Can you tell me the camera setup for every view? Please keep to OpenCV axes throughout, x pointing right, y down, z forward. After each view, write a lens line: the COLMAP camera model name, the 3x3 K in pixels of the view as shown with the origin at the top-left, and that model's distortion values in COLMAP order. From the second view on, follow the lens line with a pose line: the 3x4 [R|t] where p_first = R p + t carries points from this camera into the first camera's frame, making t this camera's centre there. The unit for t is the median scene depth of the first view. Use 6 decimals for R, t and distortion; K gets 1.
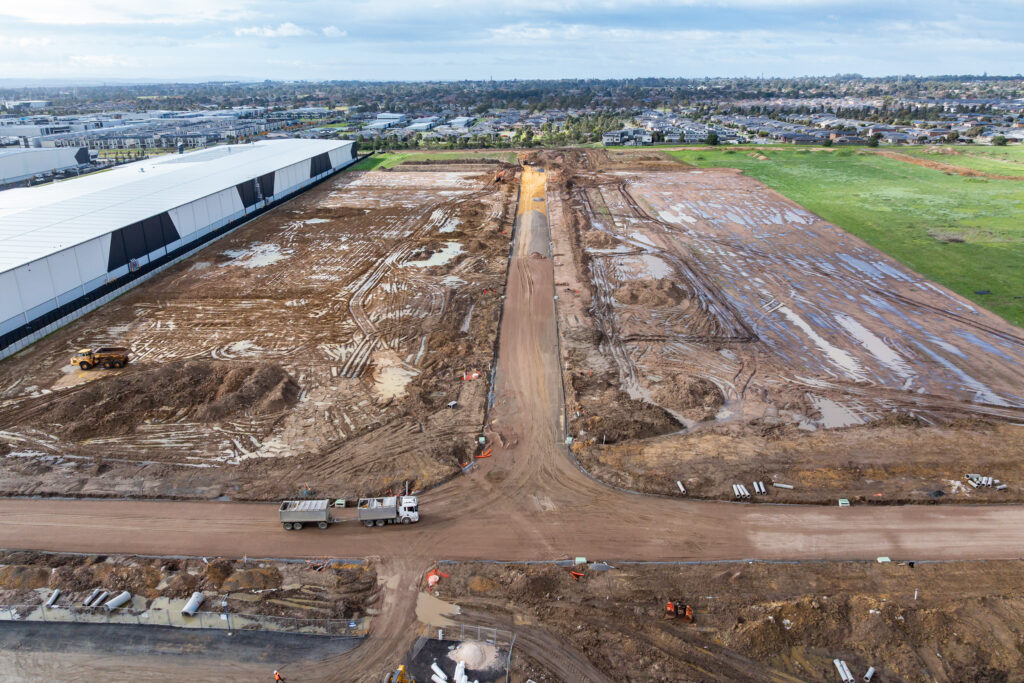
lens RADIAL K [[715.8, 0, 512.0], [0, 715.8, 341.5], [0, 0, 1]] dist [-0.025609, -0.024293]
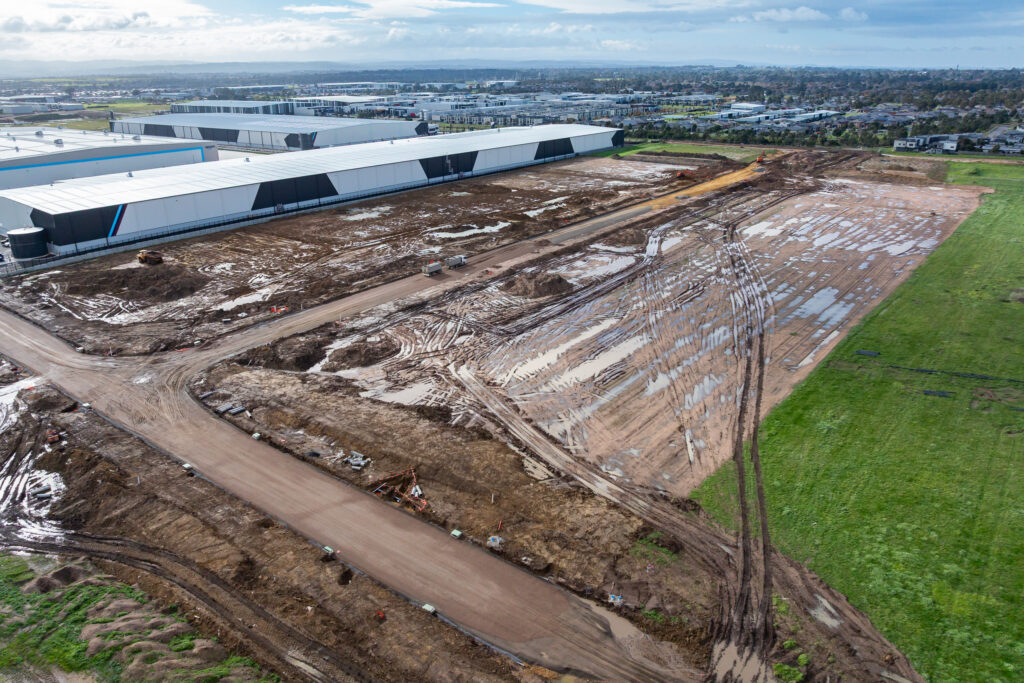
lens RADIAL K [[715.8, 0, 512.0], [0, 715.8, 341.5], [0, 0, 1]] dist [-0.025609, -0.024293]
pose [[0.805891, 0.212445, -0.552636, 0.836586], [-0.201103, 0.976133, 0.081984, -0.071899], [0.556863, 0.045067, 0.829381, 0.113664]]
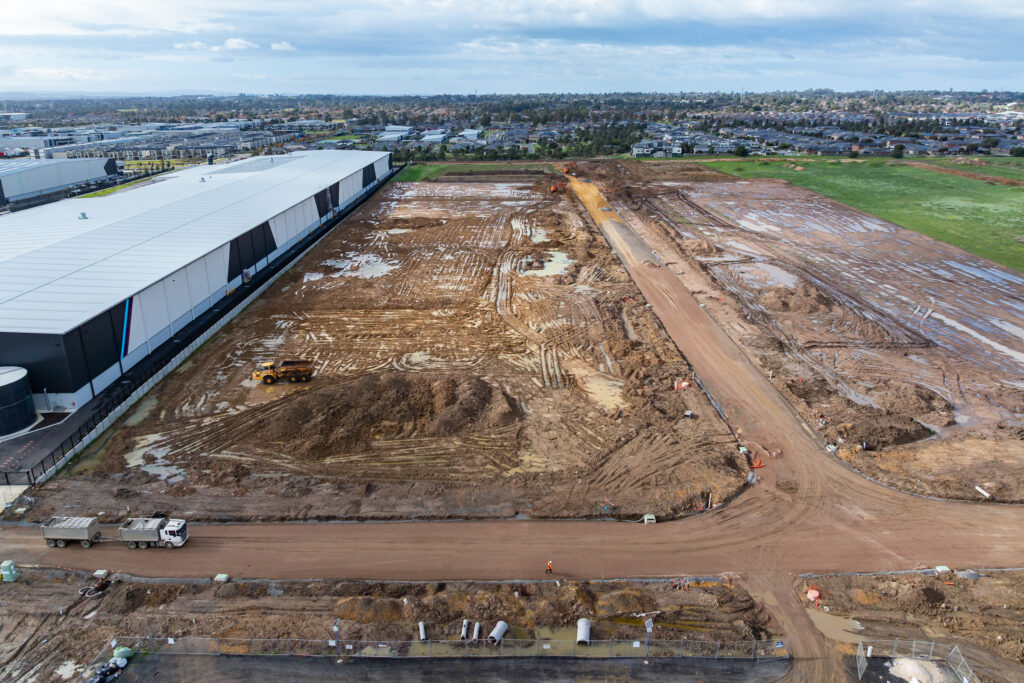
lens RADIAL K [[715.8, 0, 512.0], [0, 715.8, 341.5], [0, 0, 1]] dist [-0.025609, -0.024293]
pose [[0.999142, -0.011033, 0.039919, -0.262551], [0.011767, 0.999765, -0.018194, 0.003359], [-0.039709, 0.018648, 0.999037, 0.029491]]
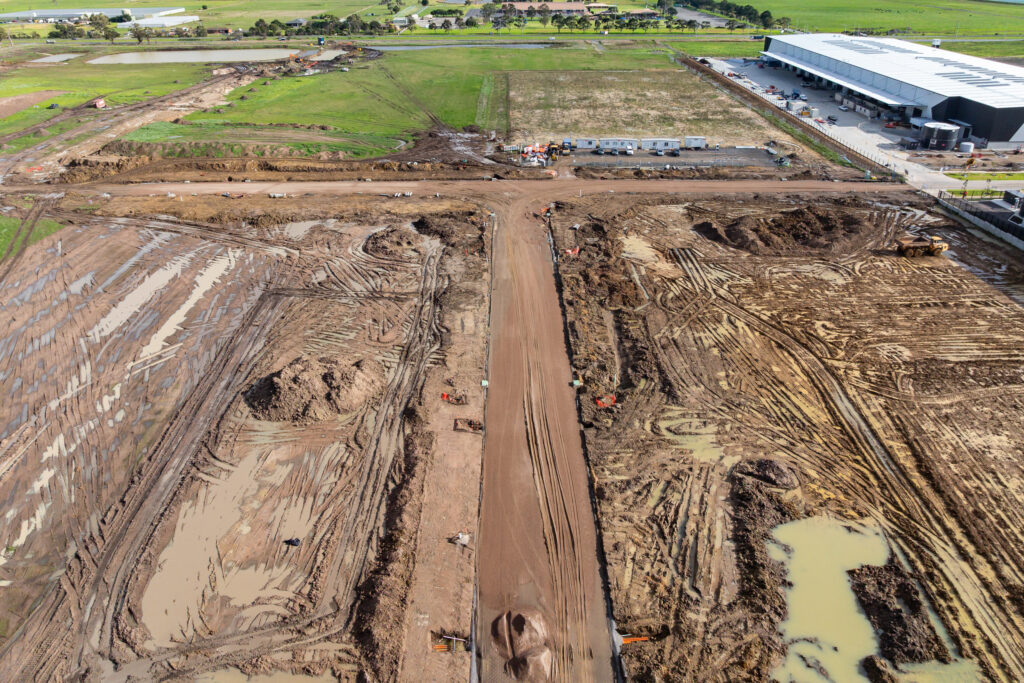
lens RADIAL K [[684.5, 0, 512.0], [0, 684.5, 341.5], [0, 0, 1]] dist [-0.028057, -0.003603]
pose [[-0.999141, 0.030960, -0.027556, 0.058246], [-0.001329, 0.640575, 0.767894, -0.555661], [0.041426, 0.767271, -0.639984, 1.447634]]
